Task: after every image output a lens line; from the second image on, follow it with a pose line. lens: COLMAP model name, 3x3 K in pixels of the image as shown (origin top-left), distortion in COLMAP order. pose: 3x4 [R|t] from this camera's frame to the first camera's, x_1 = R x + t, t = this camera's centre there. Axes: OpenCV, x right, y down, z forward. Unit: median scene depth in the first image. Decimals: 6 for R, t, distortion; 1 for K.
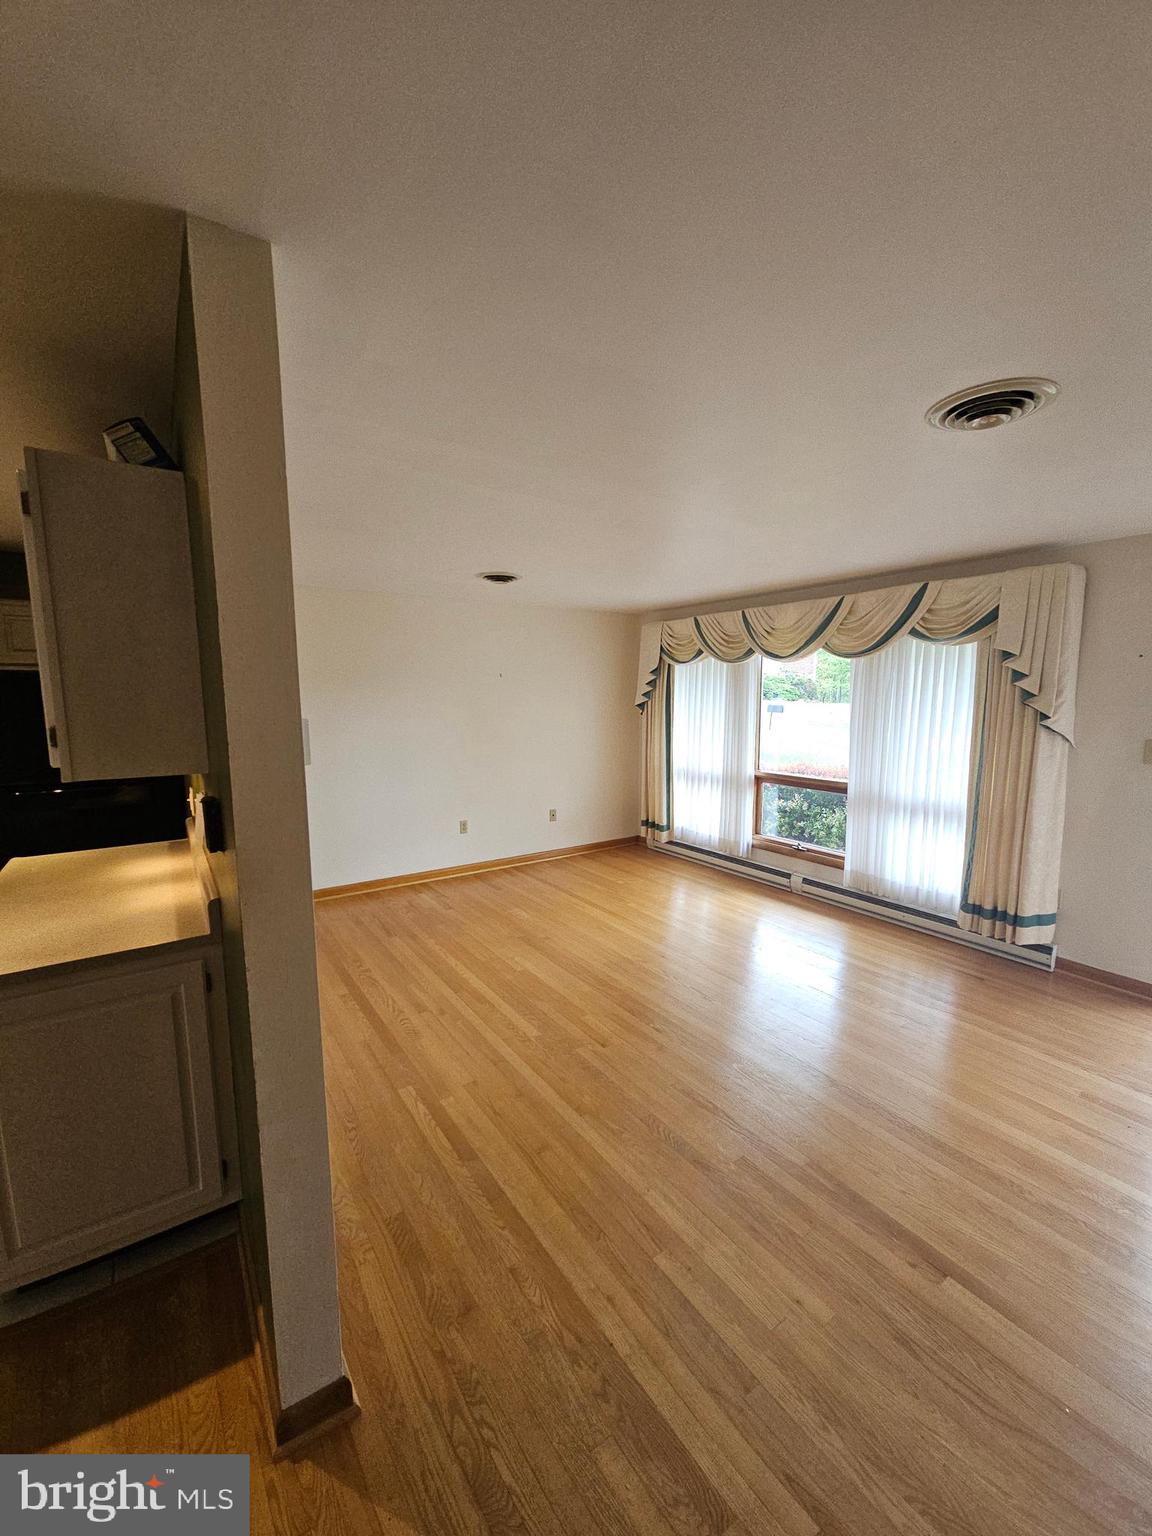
lens RADIAL K [[621.5, 0, 576.4], [0, 621.5, 776.5], [0, 0, 1]] dist [-0.003299, 0.000696]
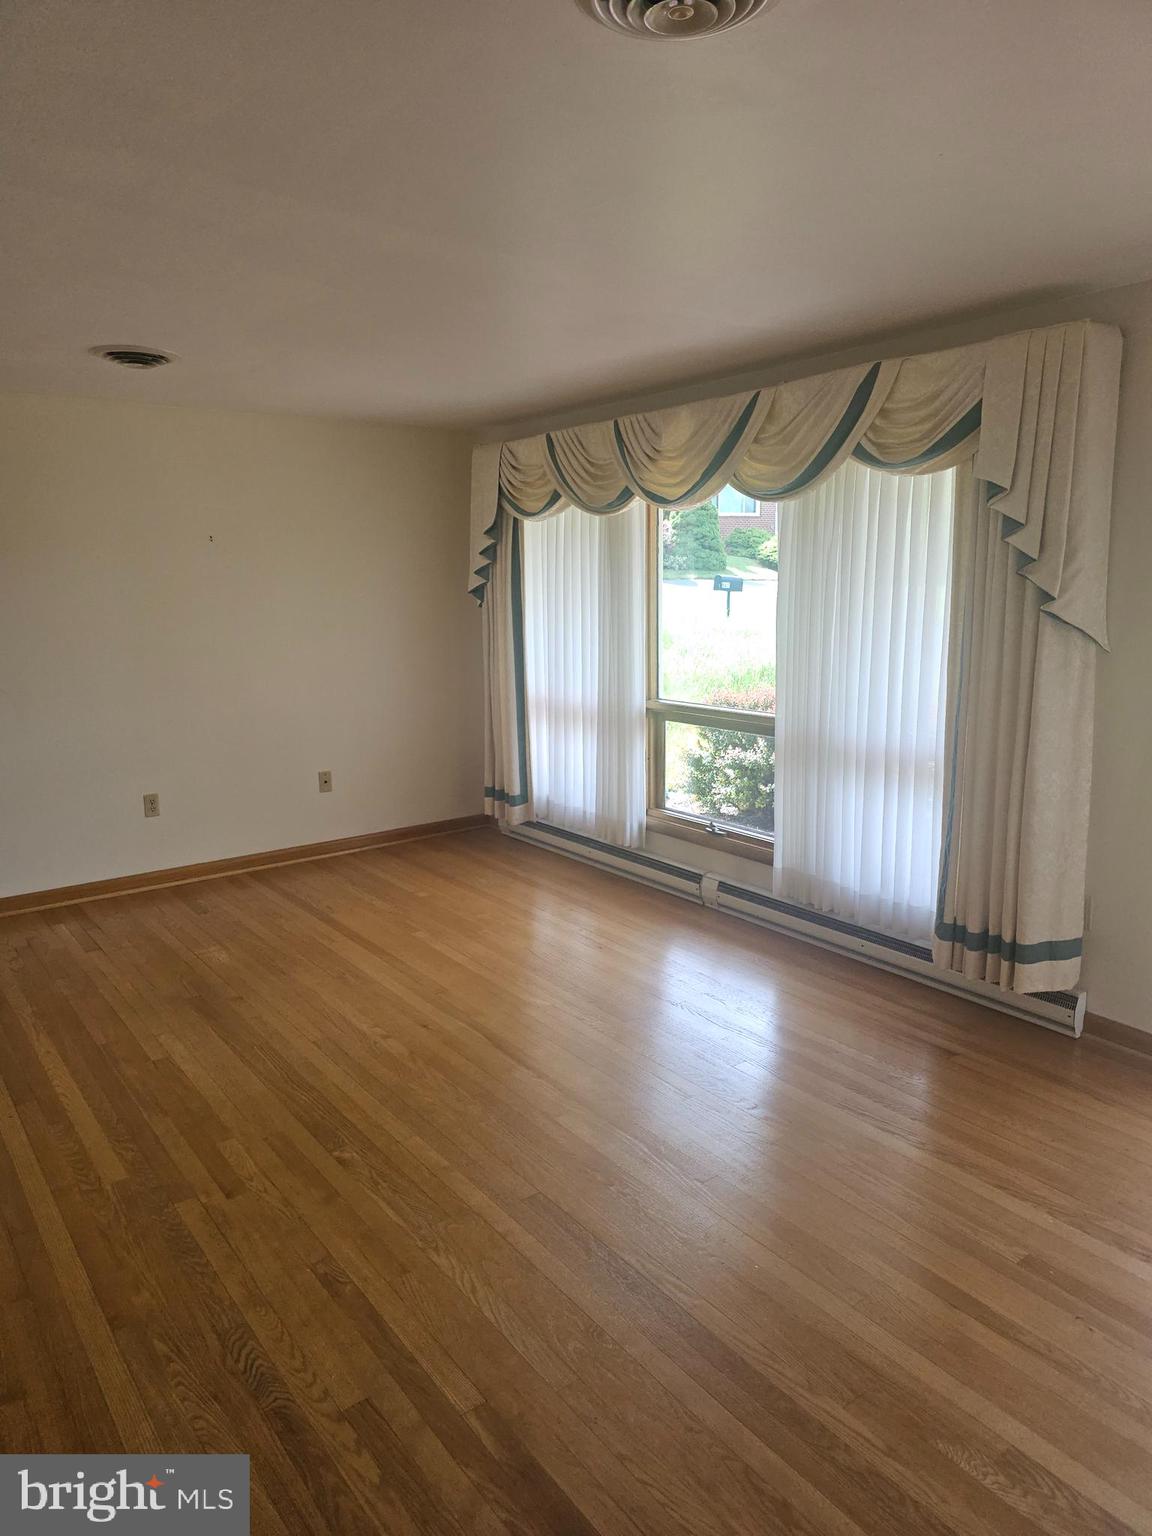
lens RADIAL K [[1019.0, 0, 572.3], [0, 1019.0, 758.8], [0, 0, 1]] dist [0.038878, -0.024323]
pose [[0.999116, -0.016910, 0.038475, 0.218657], [0.015176, 0.998875, 0.044923, 0.001806], [-0.039191, -0.044300, 0.998249, 0.053863]]
